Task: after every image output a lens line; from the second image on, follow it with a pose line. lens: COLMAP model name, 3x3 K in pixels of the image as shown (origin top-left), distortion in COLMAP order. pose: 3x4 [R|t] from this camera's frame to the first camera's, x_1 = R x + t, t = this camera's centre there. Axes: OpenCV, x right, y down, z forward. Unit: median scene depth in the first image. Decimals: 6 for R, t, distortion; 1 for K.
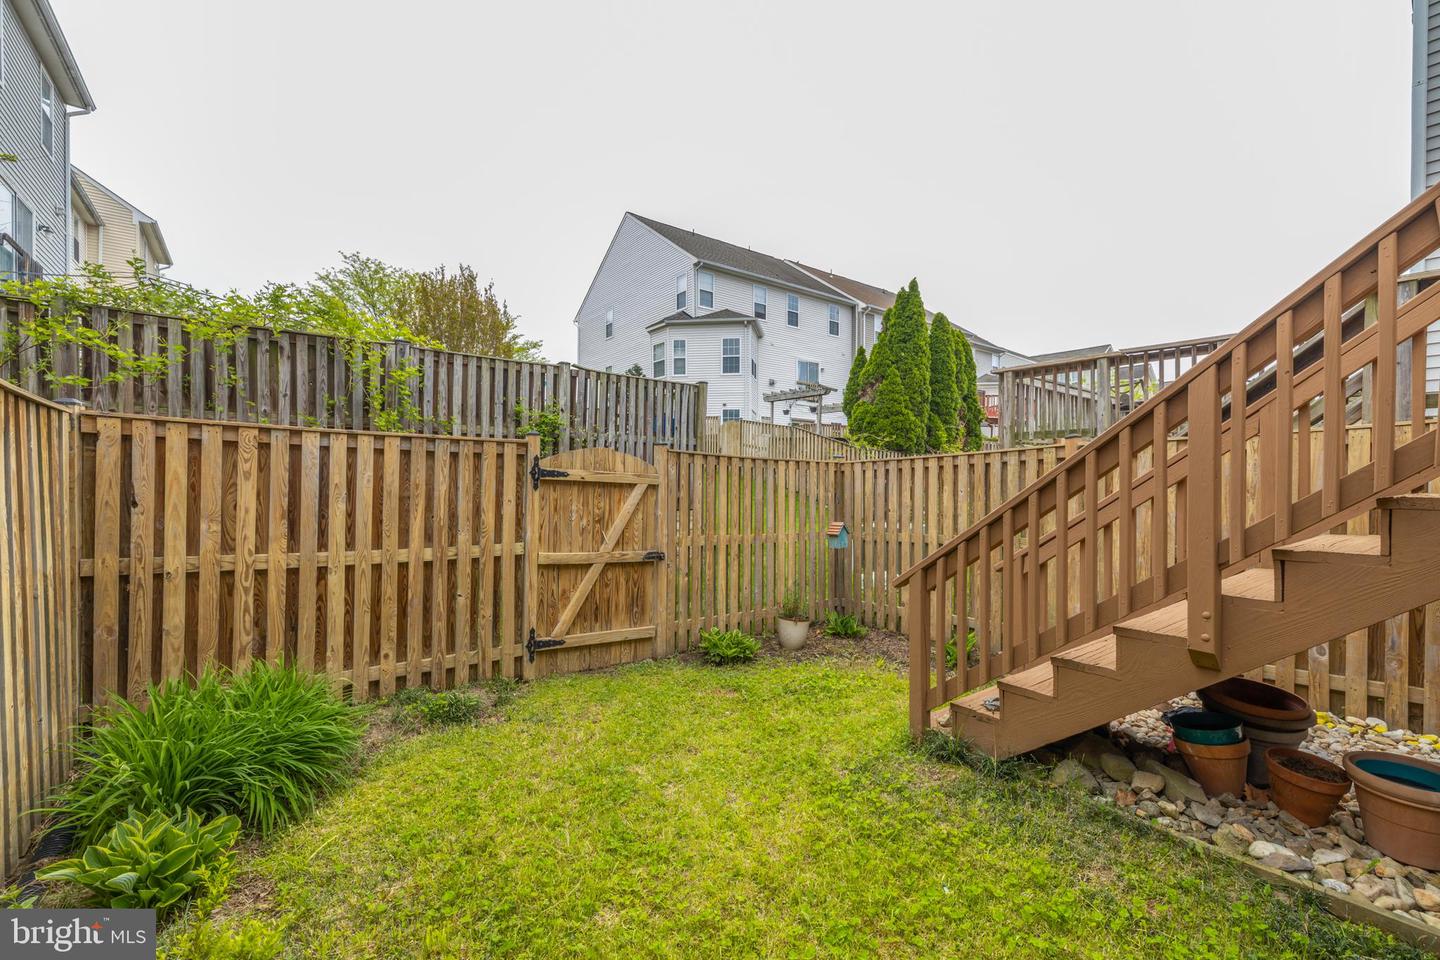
lens RADIAL K [[598.7, 0, 720.1], [0, 598.7, 479.5], [0, 0, 1]] dist [-0.000492, 0.000541]
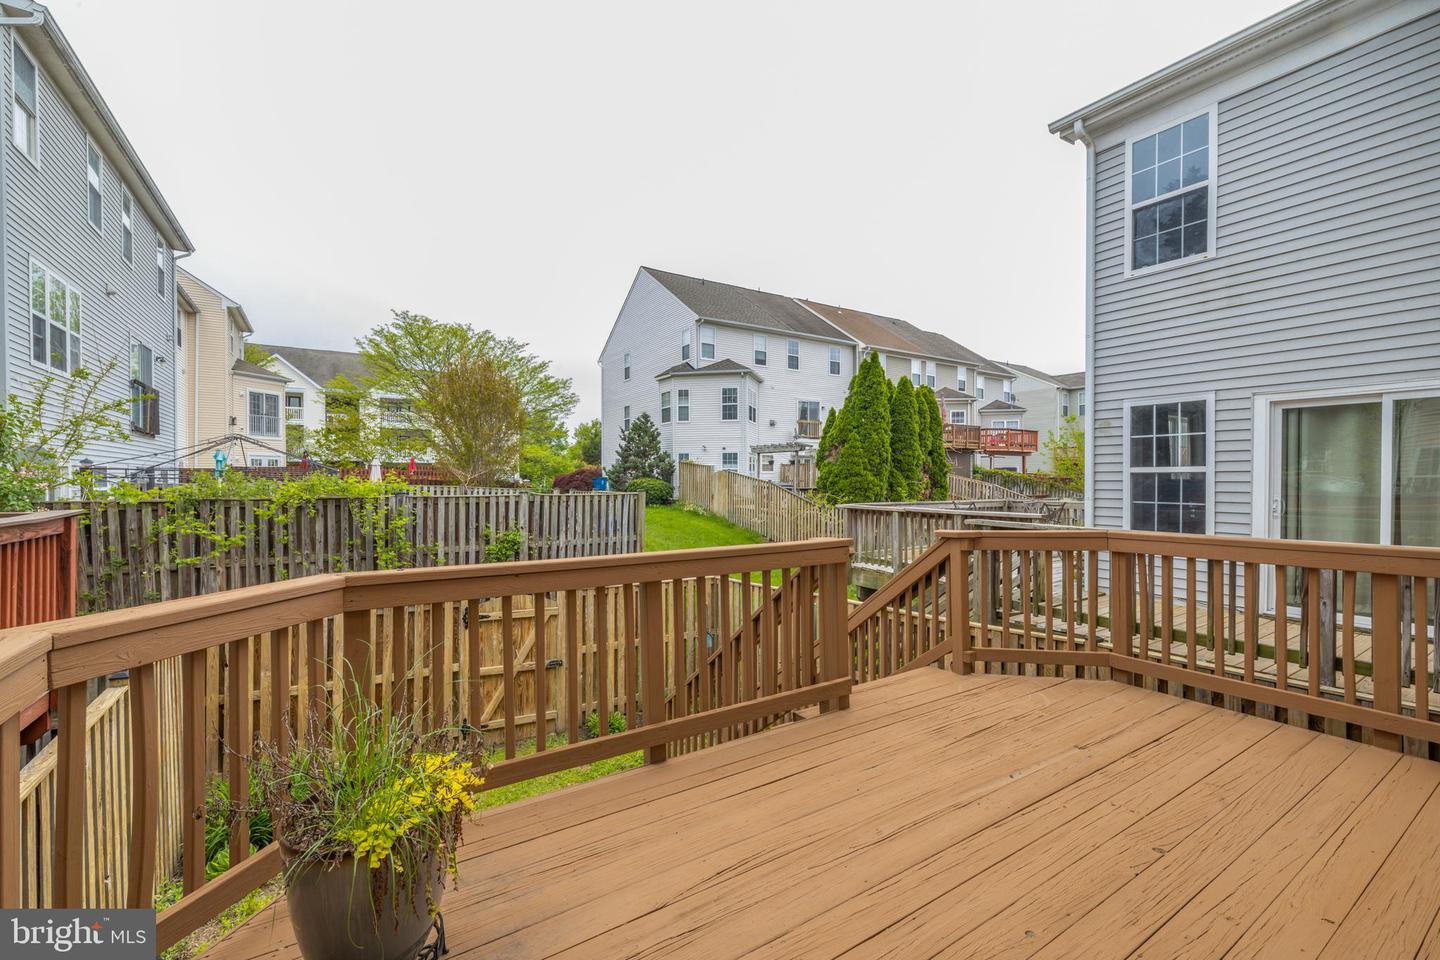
lens RADIAL K [[598.7, 0, 720.2], [0, 598.7, 478.8], [0, 0, 1]] dist [-0.000492, 0.000541]
pose [[0.996592, -0.004164, -0.082381, 0.118405], [0.004292, 0.999990, 0.001379, -0.092423], [0.082374, -0.001728, 0.996600, -0.121572]]
